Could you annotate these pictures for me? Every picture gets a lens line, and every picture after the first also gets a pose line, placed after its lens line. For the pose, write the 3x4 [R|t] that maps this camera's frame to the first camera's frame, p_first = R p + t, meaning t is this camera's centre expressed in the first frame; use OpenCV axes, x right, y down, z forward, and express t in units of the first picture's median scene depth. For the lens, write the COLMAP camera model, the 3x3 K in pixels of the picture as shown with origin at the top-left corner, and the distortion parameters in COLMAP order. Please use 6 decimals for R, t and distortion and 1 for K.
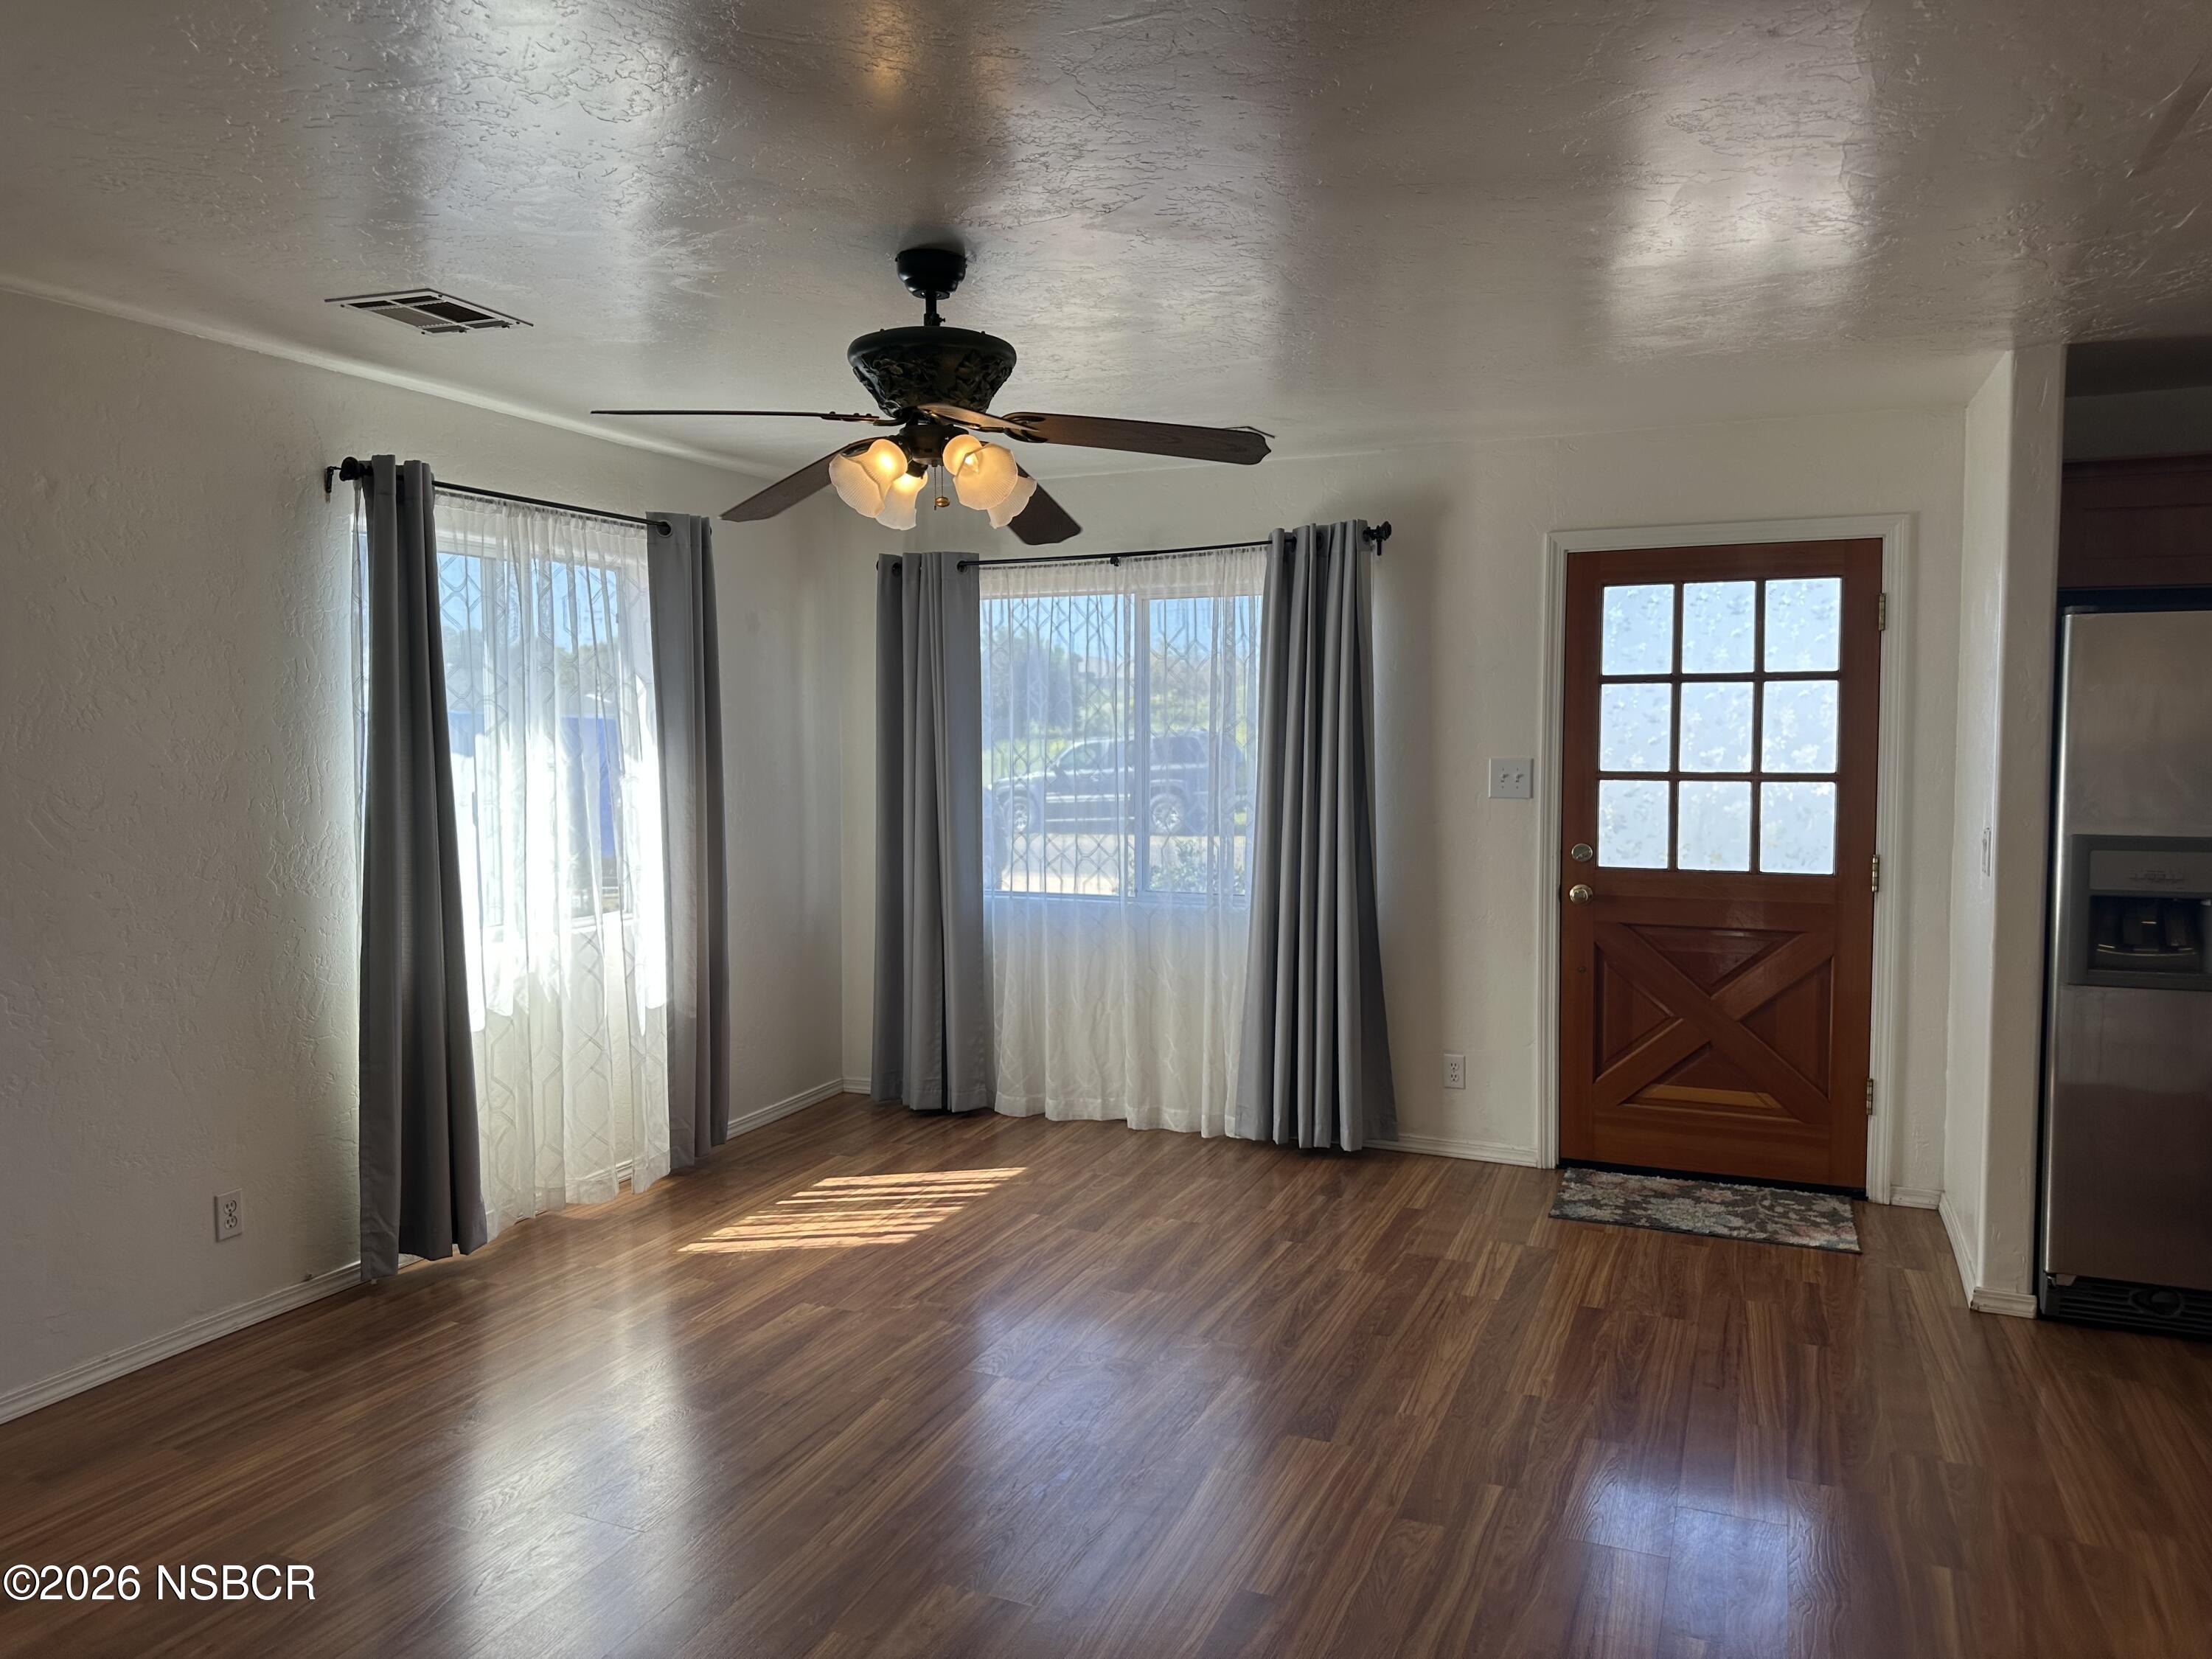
lens RADIAL K [[1550.2, 0, 1105.8], [0, 1550.2, 820.3], [0, 0, 1]] dist [0.052269, -0.056871]
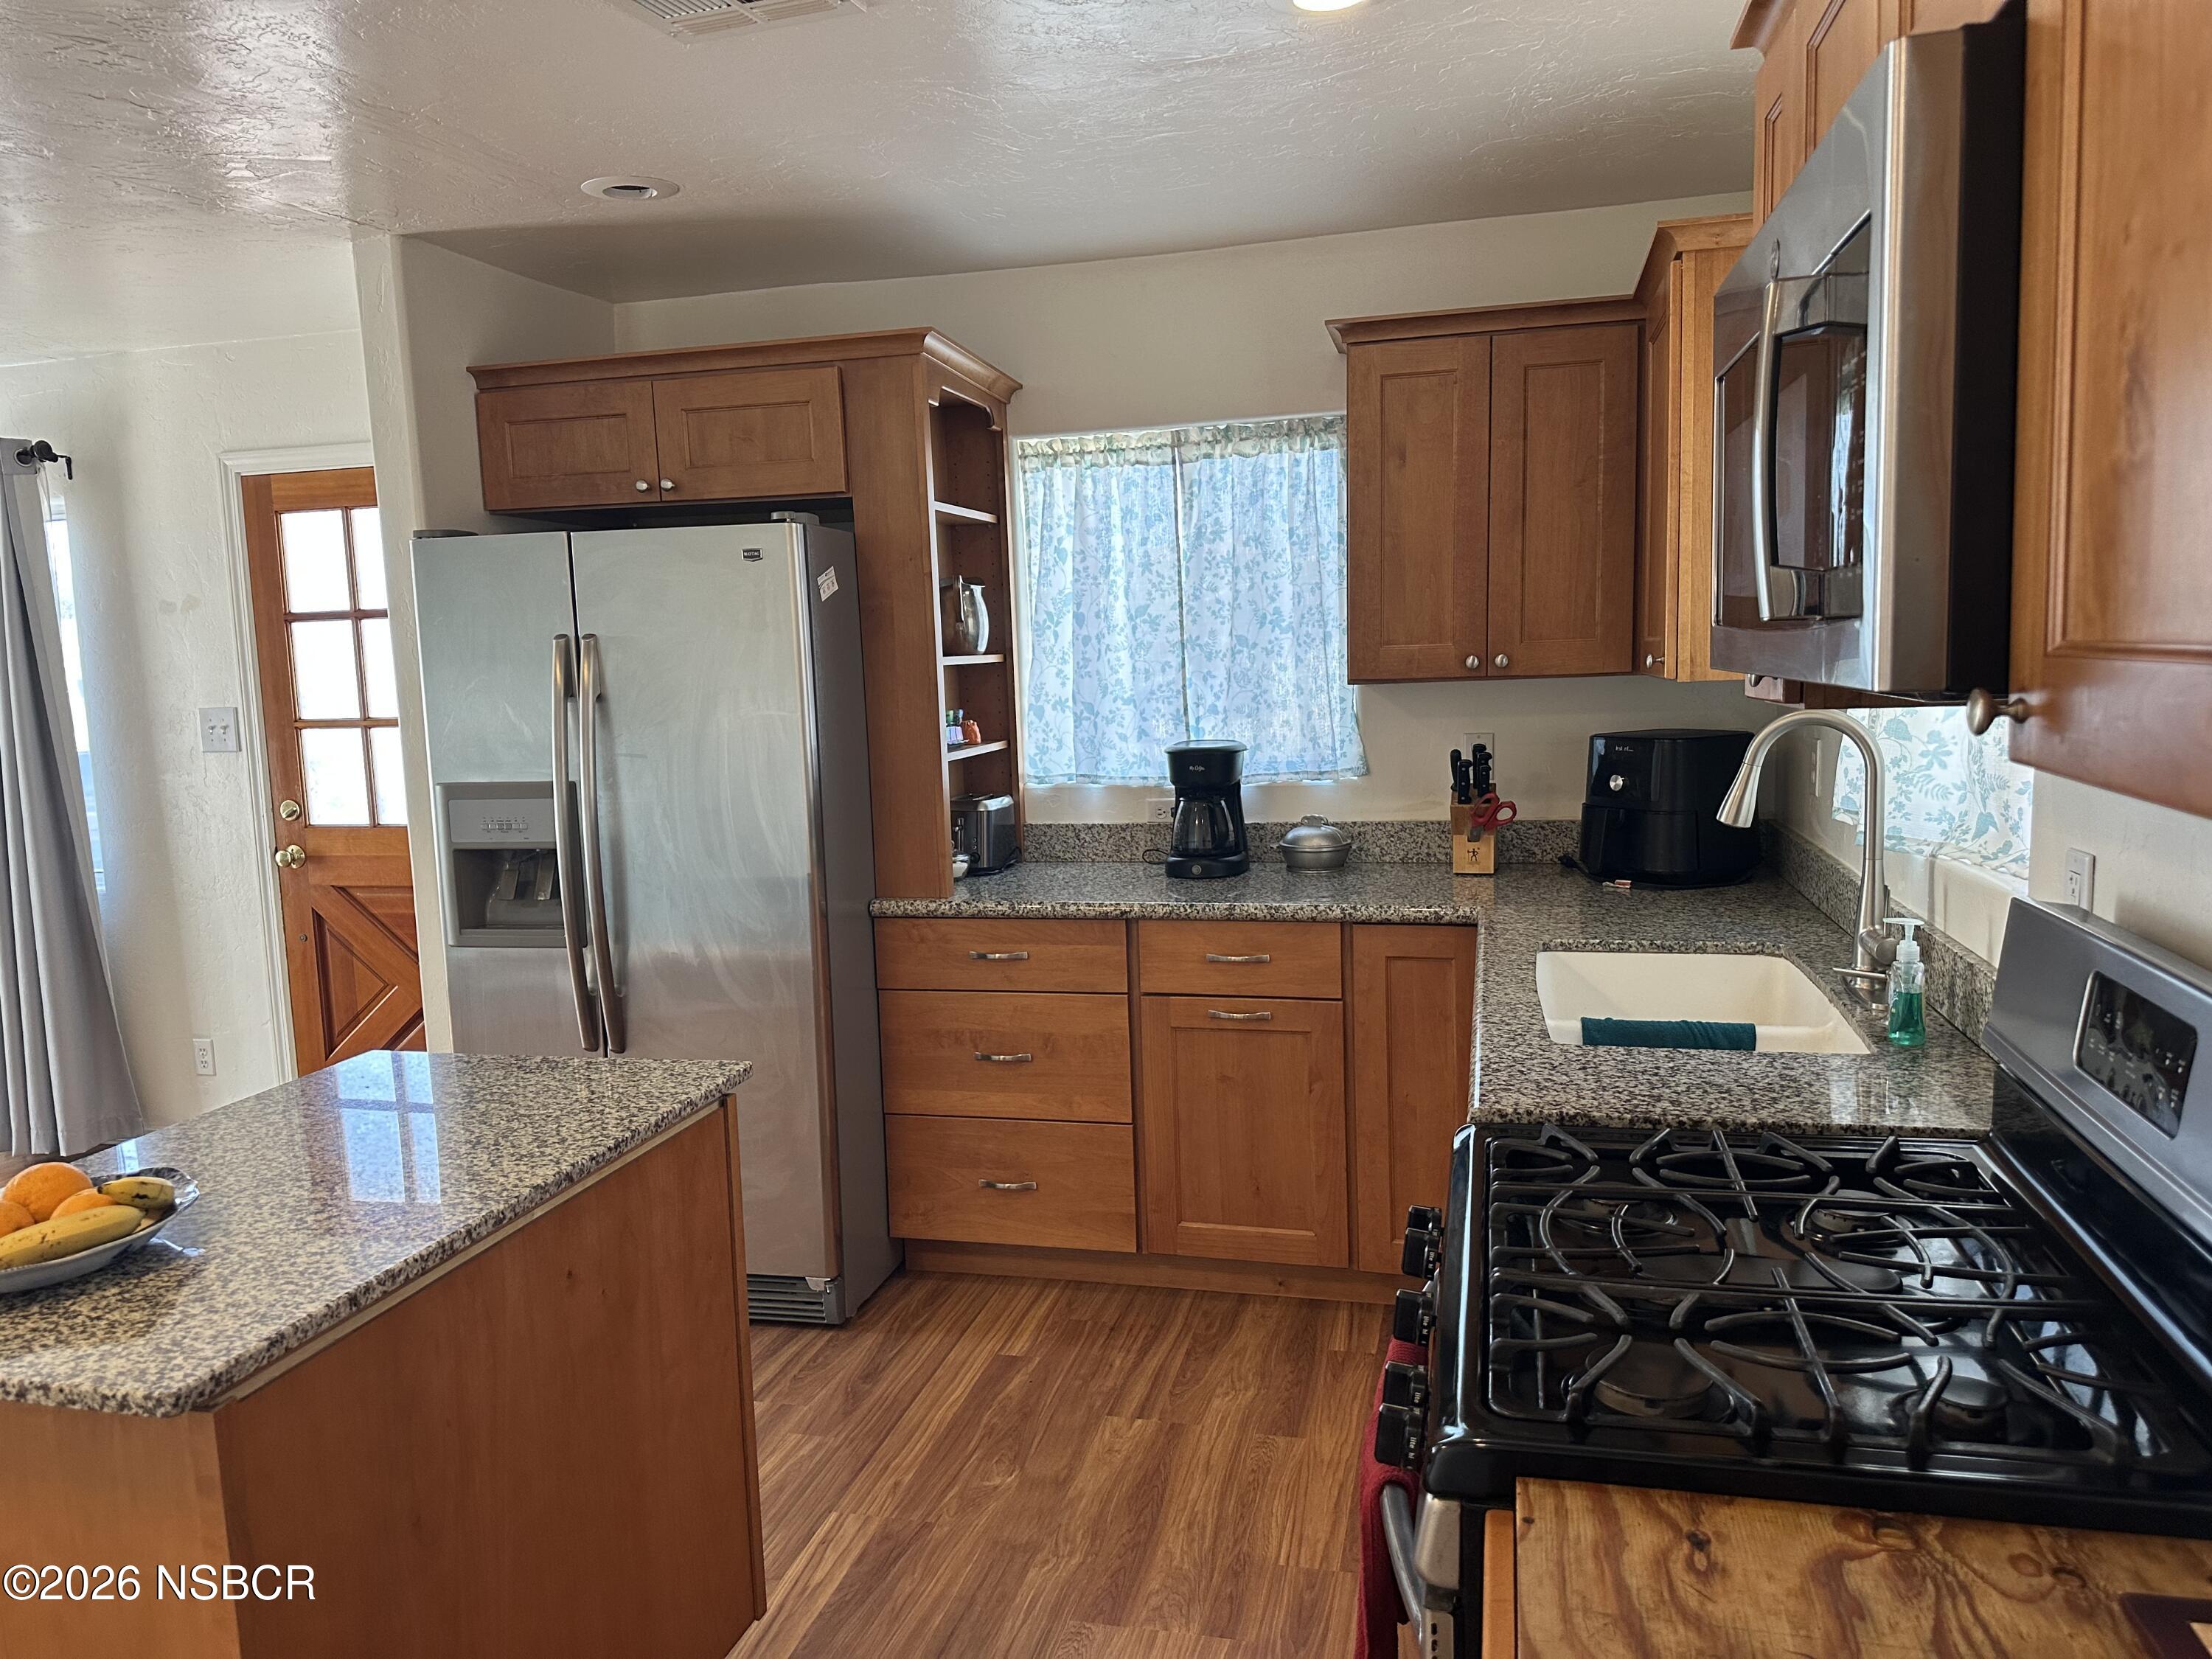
lens RADIAL K [[1550.2, 0, 1102.7], [0, 1550.2, 839.5], [0, 0, 1]] dist [0.052269, -0.056871]
pose [[0.989063, -0.048930, 0.139140, 0.726263], [0.040859, 0.997345, 0.060284, 0.002452], [-0.141720, -0.053939, 0.988436, 0.033575]]
